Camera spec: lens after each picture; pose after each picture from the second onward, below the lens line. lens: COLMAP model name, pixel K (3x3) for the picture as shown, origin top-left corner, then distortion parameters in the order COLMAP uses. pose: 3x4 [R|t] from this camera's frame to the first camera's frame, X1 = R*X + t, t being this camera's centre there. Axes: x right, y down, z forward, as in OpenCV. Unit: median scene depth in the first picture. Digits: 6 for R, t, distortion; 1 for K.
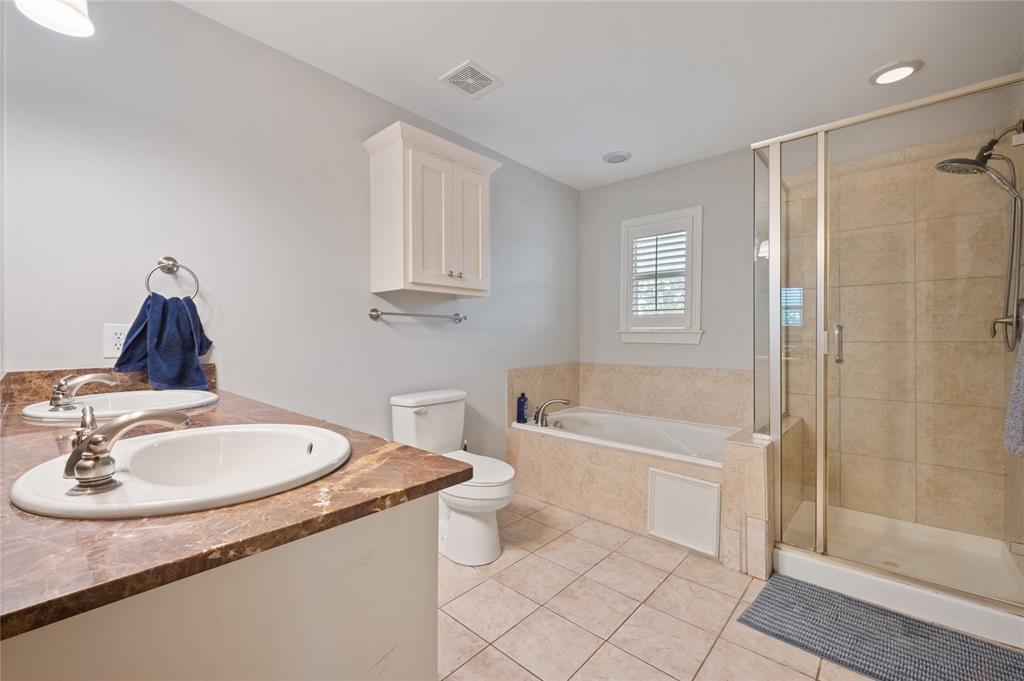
lens RADIAL K [[423.1, 0, 512.0], [0, 423.1, 340.5], [0, 0, 1]] dist [0.000825, -0.000154]
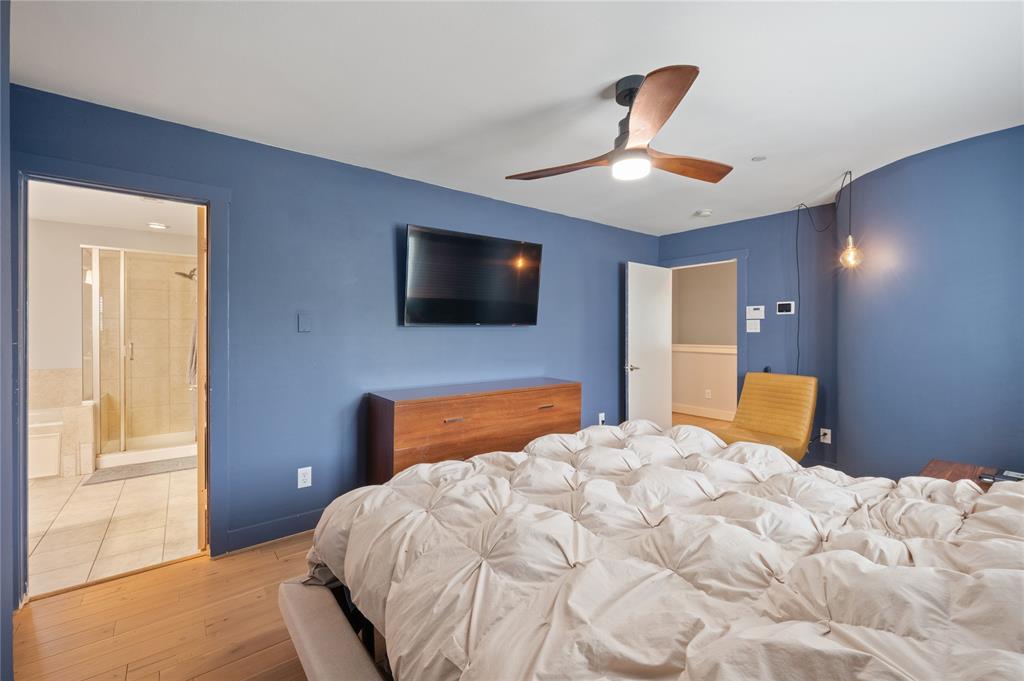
lens RADIAL K [[423.1, 0, 512.0], [0, 423.1, 340.5], [0, 0, 1]] dist [0.000825, -0.000154]
pose [[0.170345, -0.009405, 0.985340, -0.939333], [-0.003636, 0.999942, 0.010173, -0.070490], [-0.985378, -0.005315, 0.170301, -1.173562]]
